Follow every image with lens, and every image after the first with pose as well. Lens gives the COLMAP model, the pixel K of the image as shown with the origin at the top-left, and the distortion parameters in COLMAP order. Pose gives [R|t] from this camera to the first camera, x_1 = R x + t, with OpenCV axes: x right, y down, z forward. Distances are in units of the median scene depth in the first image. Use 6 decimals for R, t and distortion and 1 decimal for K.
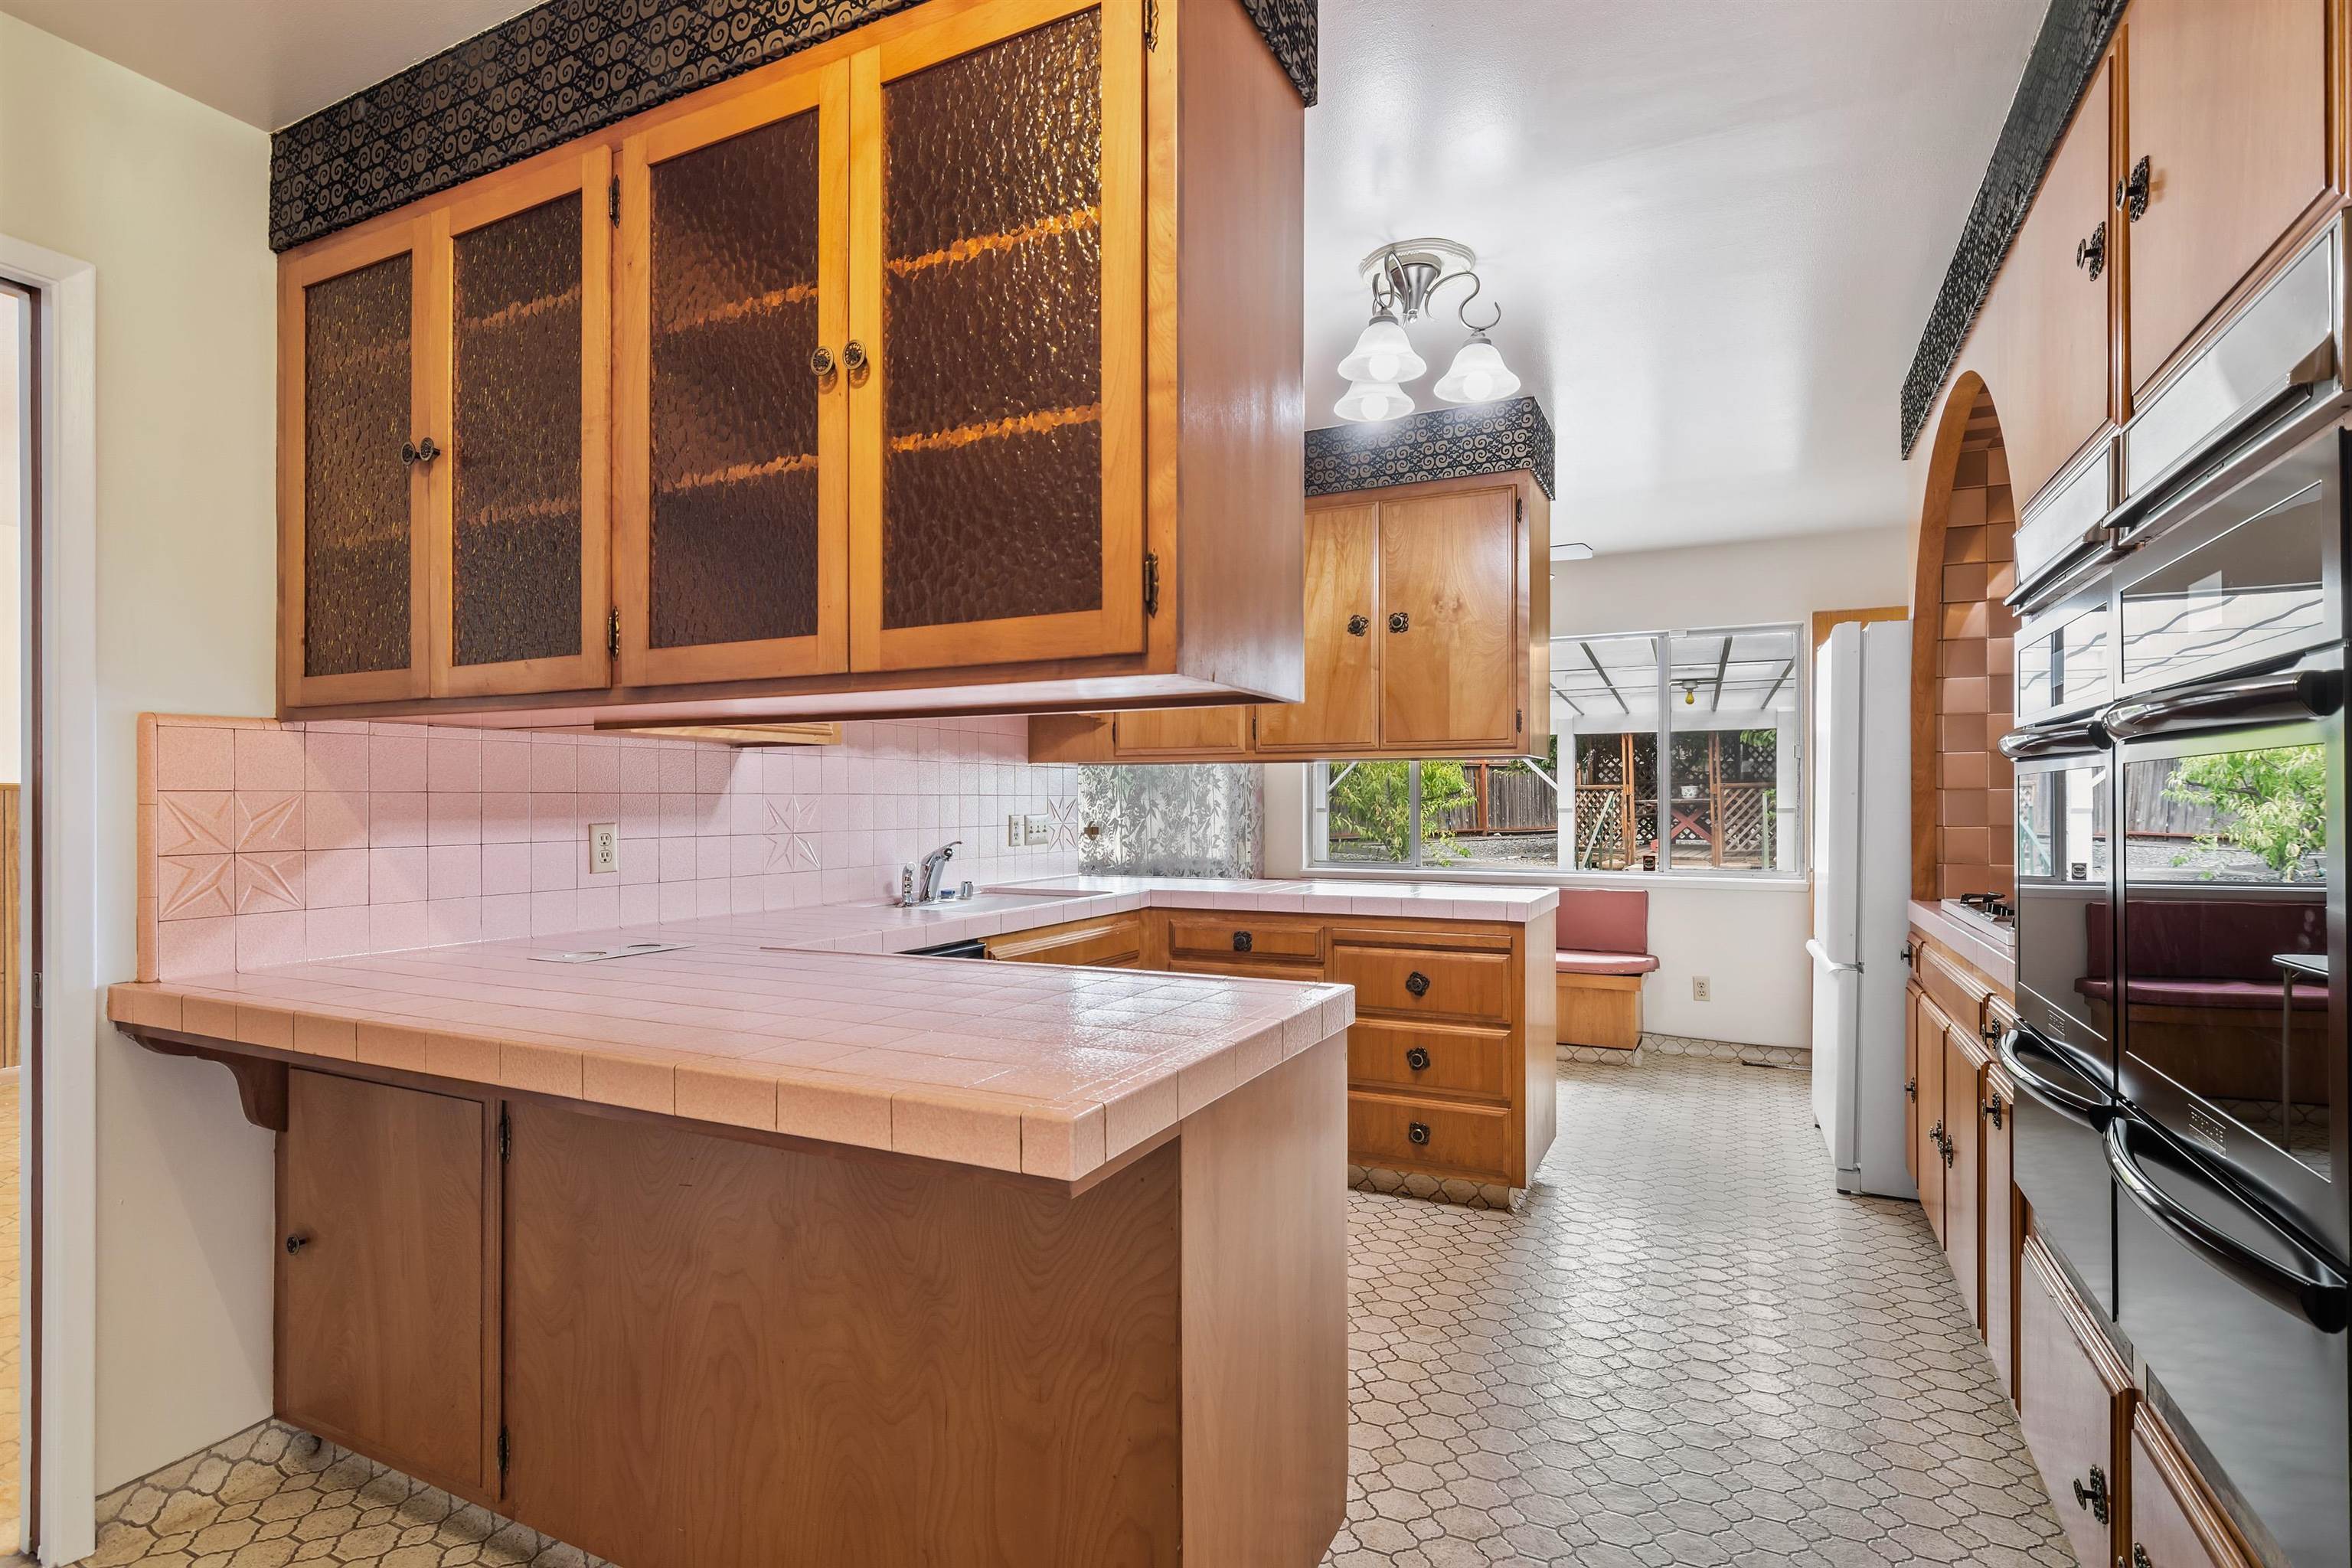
lens RADIAL K [[1125.2, 0, 1183.3], [0, 1125.2, 793.1], [0, 0, 1]] dist [-0.000274, -0.000136]
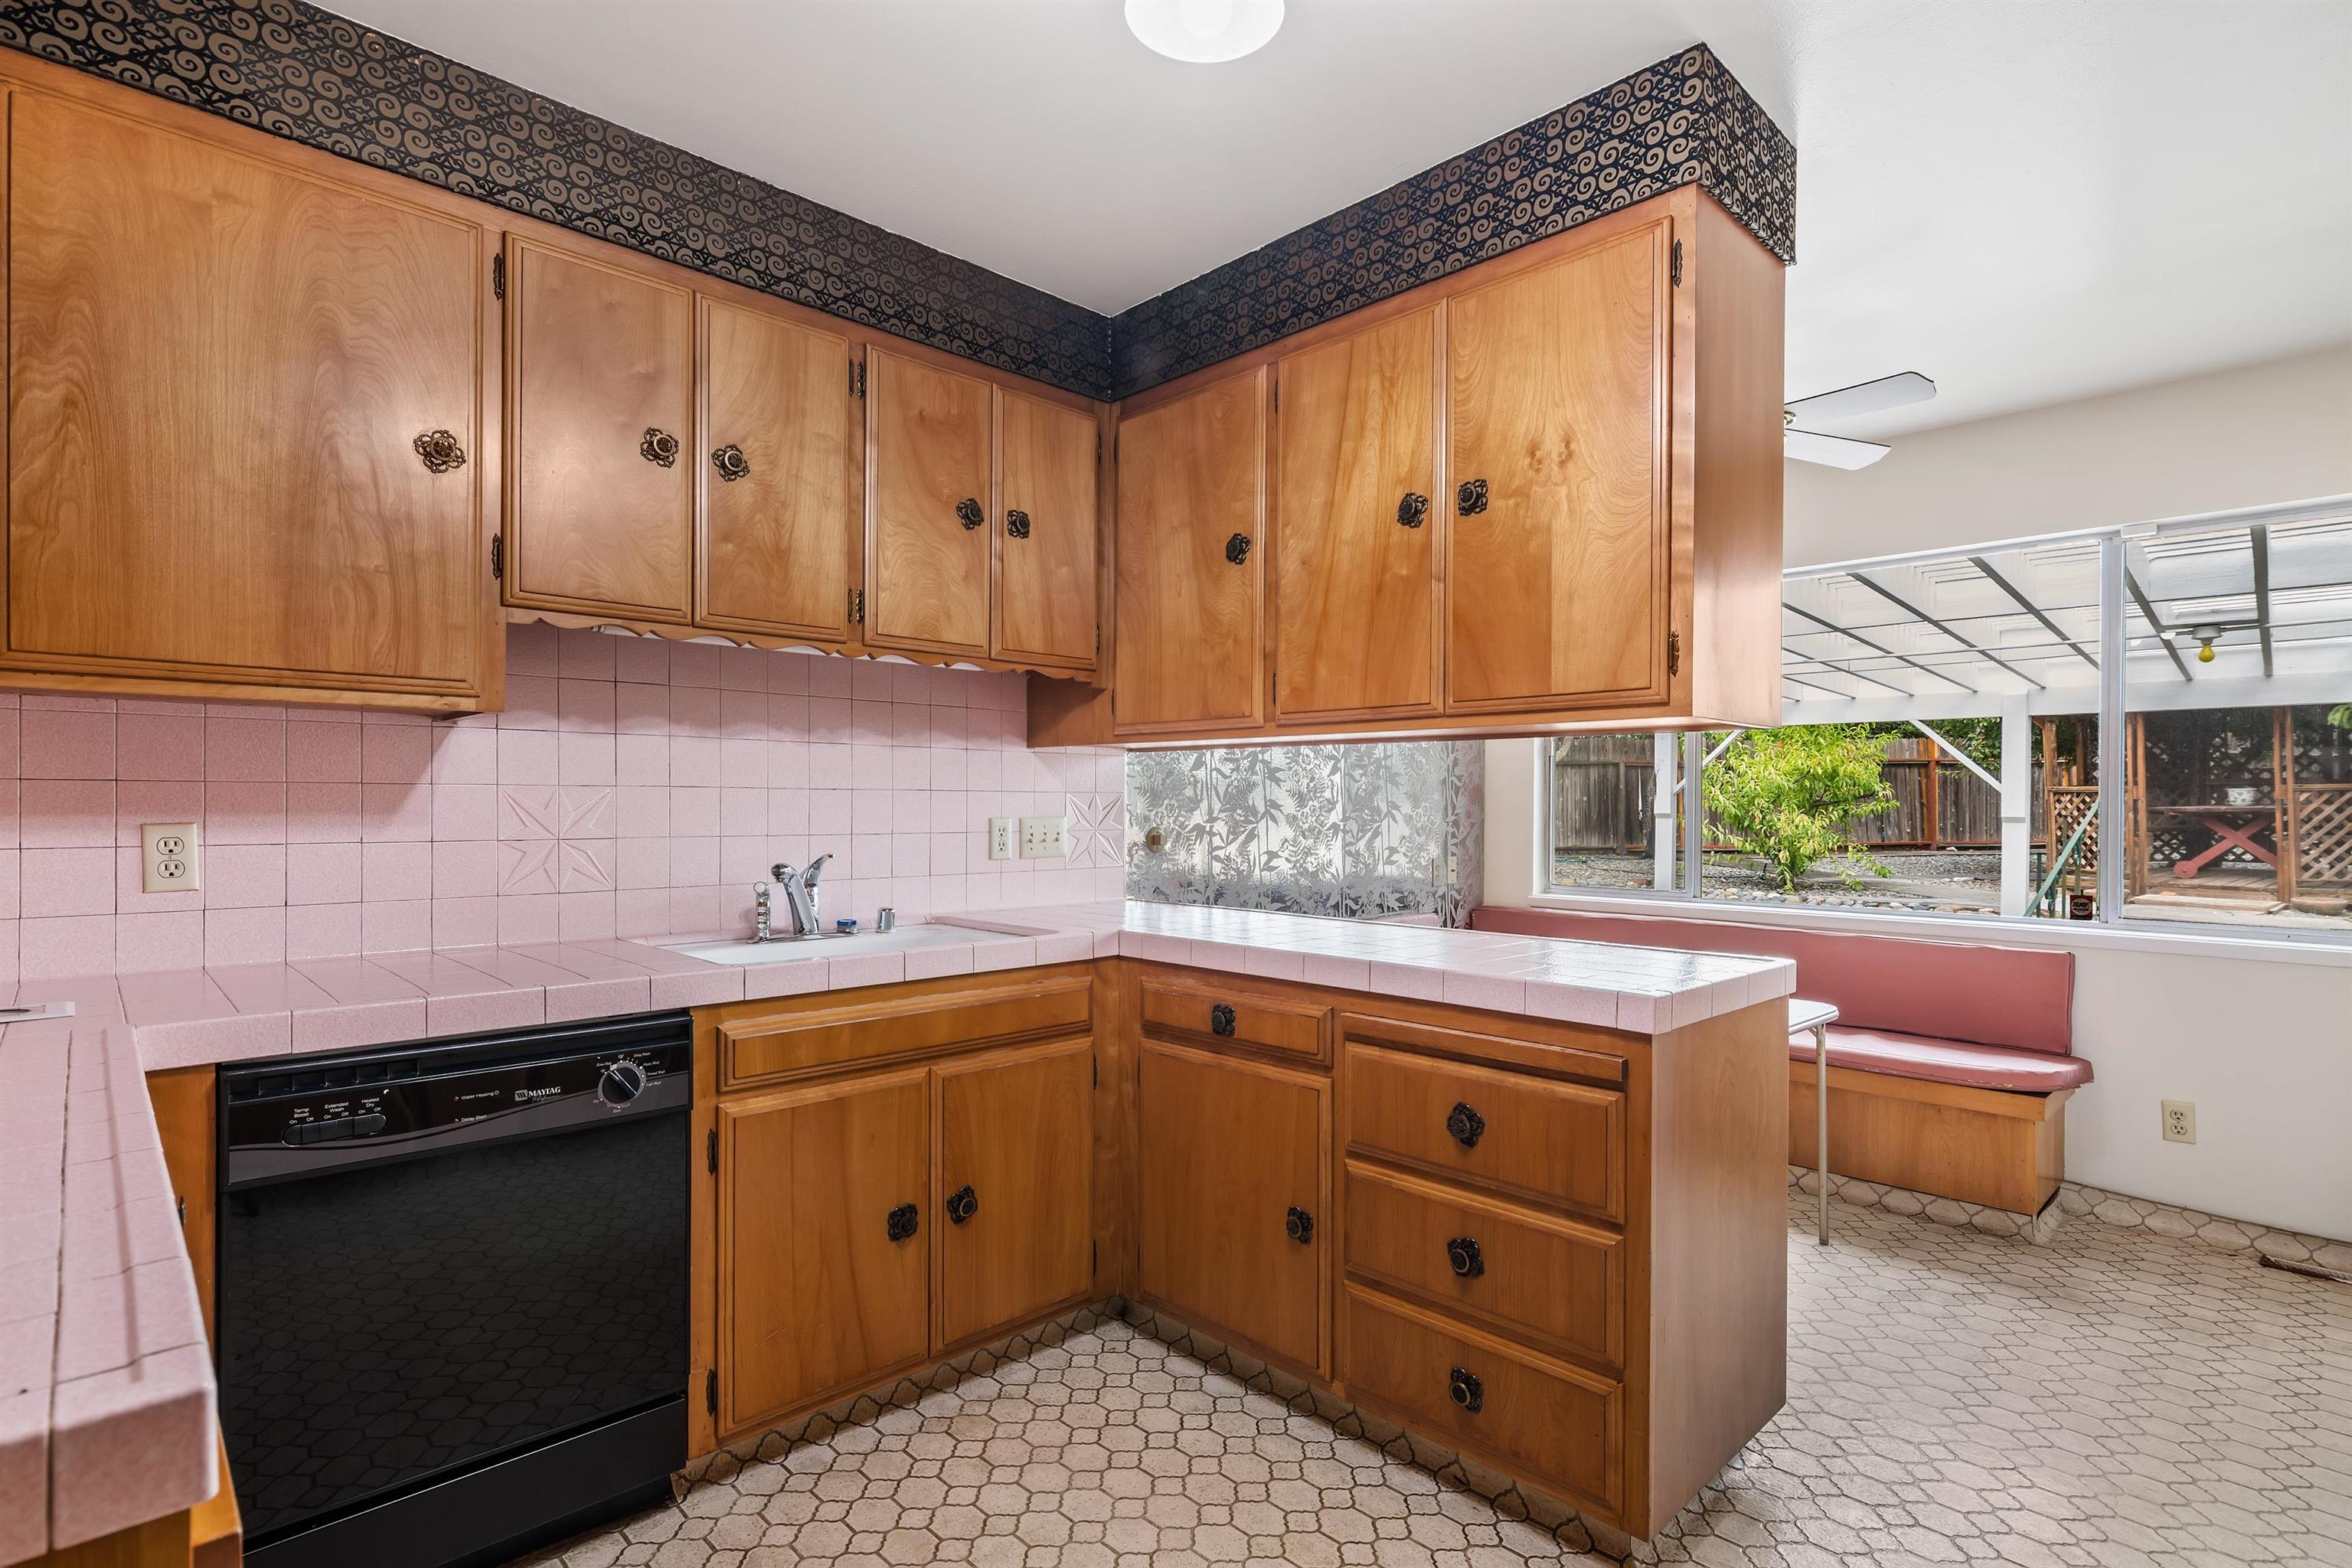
lens RADIAL K [[1133.2, 0, 1185.9], [0, 1133.2, 802.7], [0, 0, 1]] dist [-0.001295, 0.000984]
pose [[0.942205, 0.006706, -0.334971, 0.226409], [-0.004508, 0.999963, 0.007338, 0.003671], [0.335008, -0.005404, 0.942200, 0.356045]]
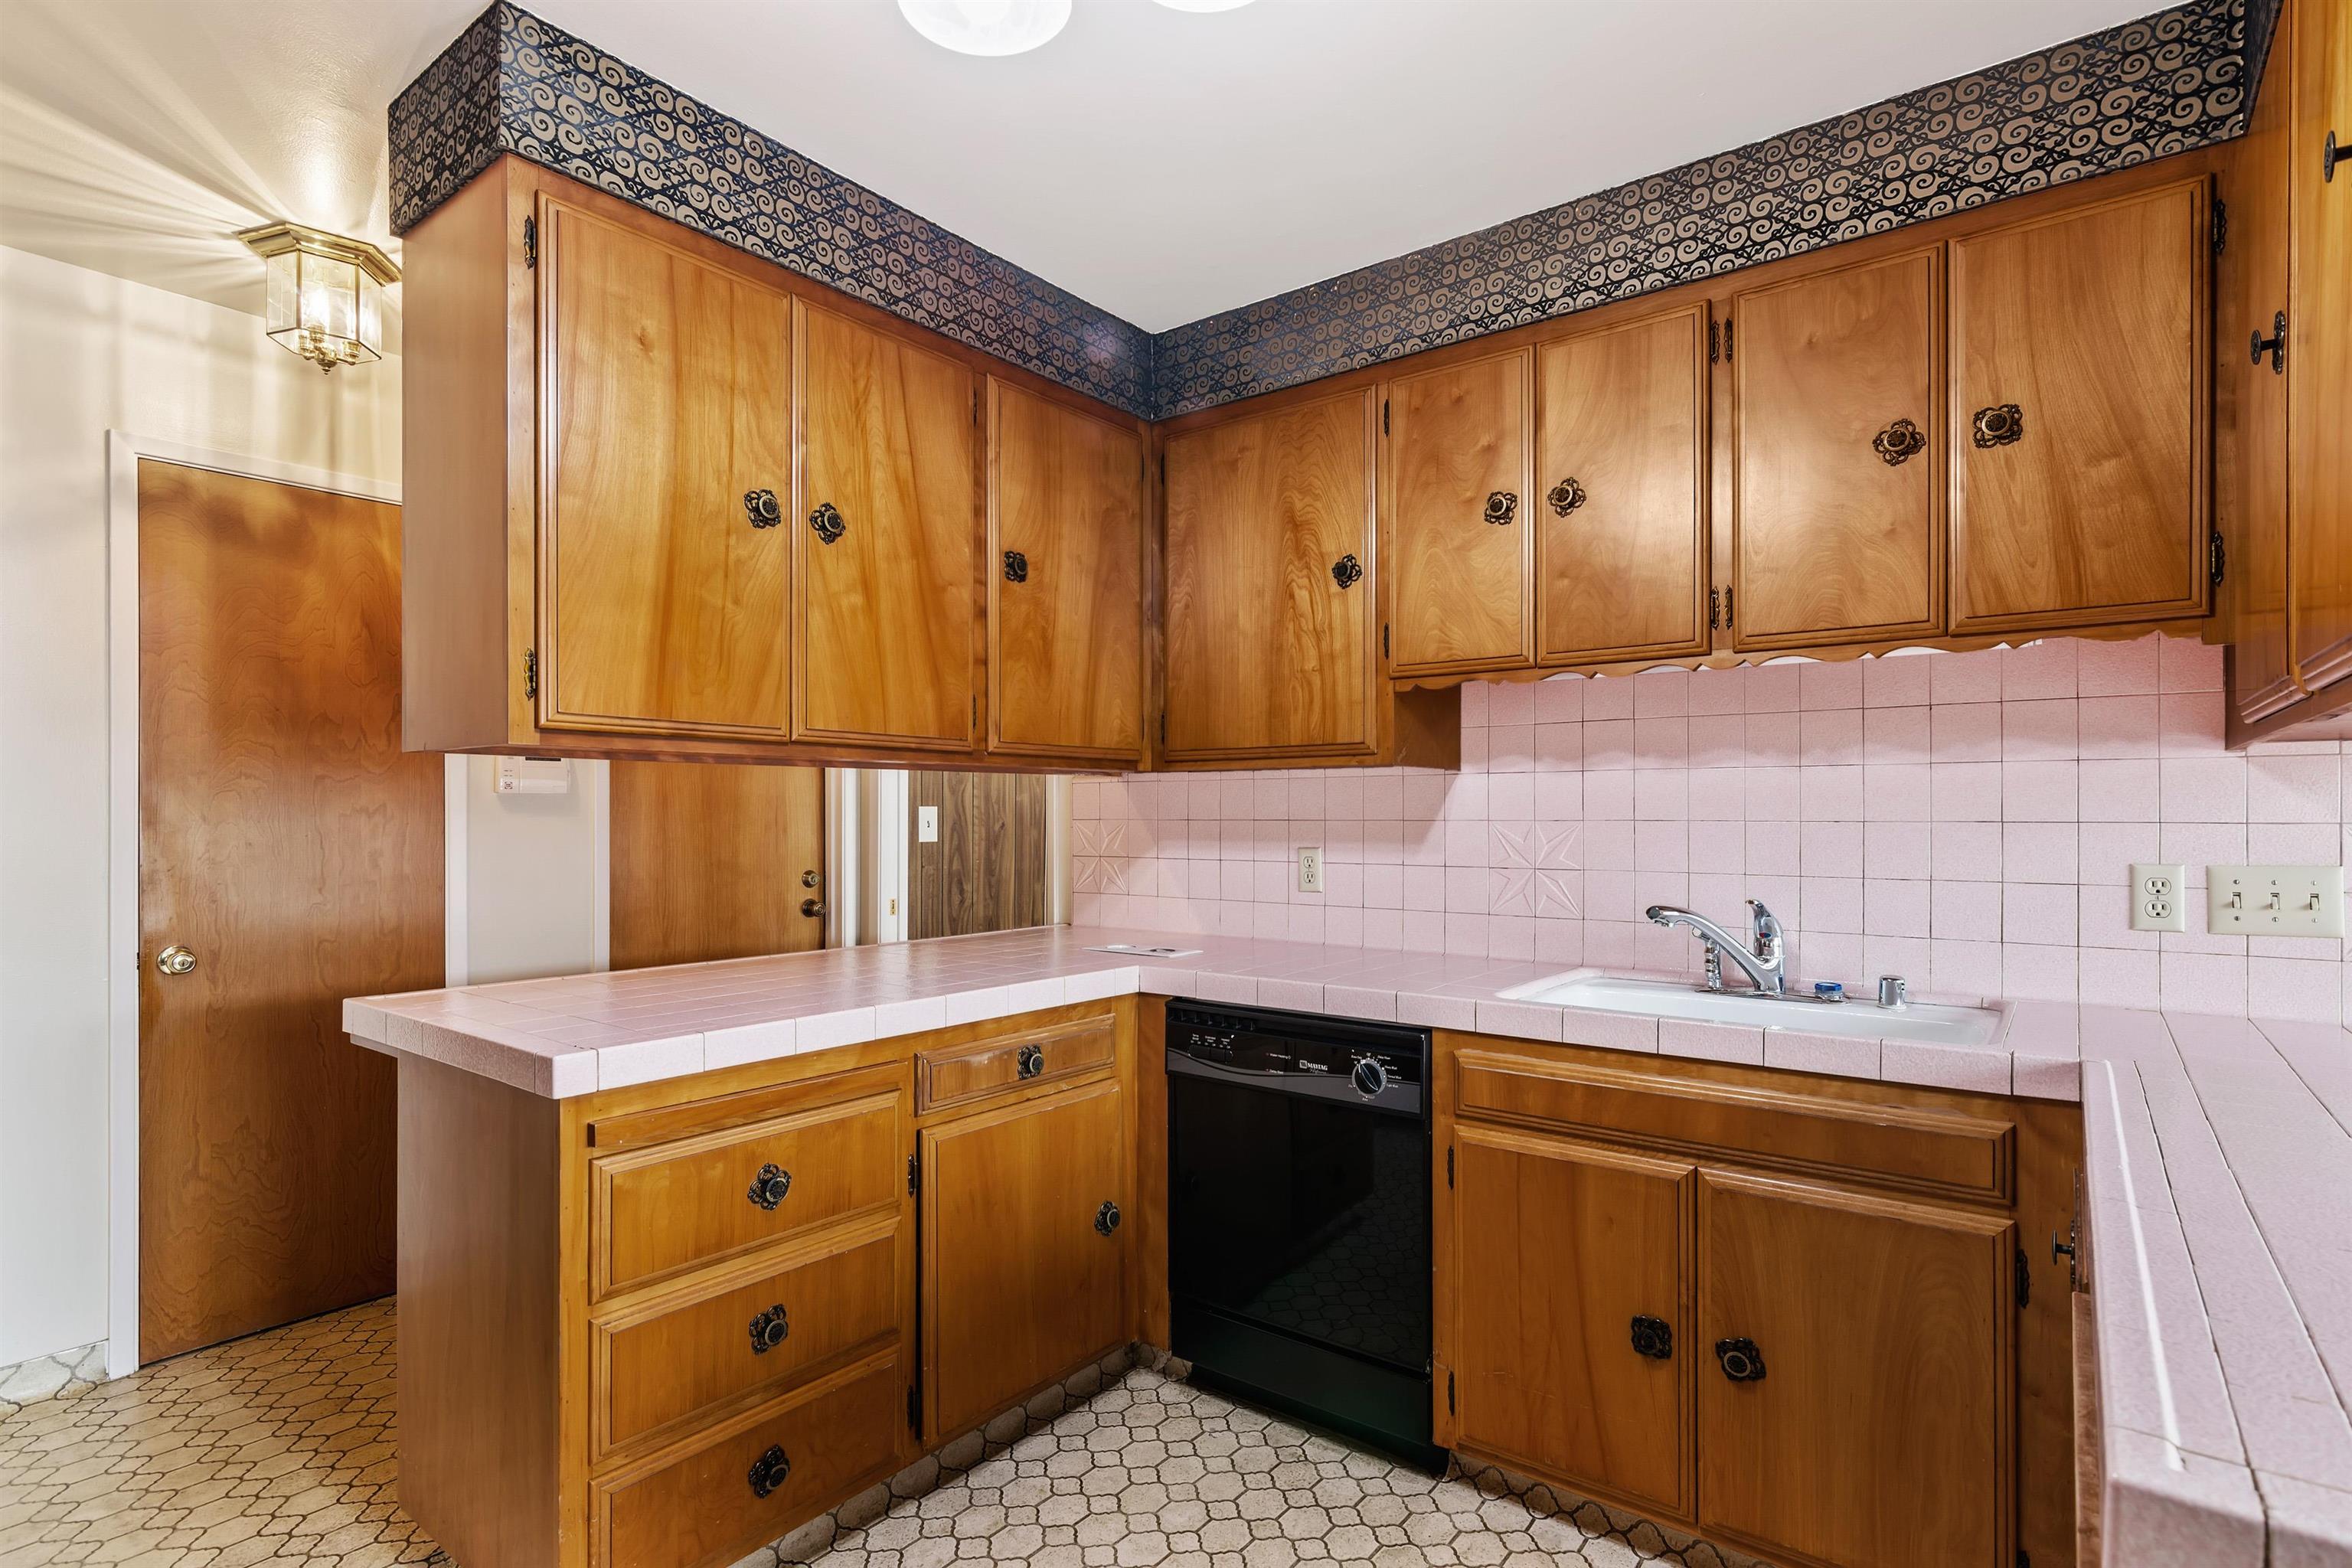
lens RADIAL K [[1180.2, 0, 1188.3], [0, 1180.2, 807.9], [0, 0, 1]] dist [0.002791, 0.000526]
pose [[-0.192663, -0.000731, -0.981265, 0.430077], [0.008875, 0.999958, -0.002487, -0.006727], [0.981225, -0.009188, -0.192648, 0.736910]]
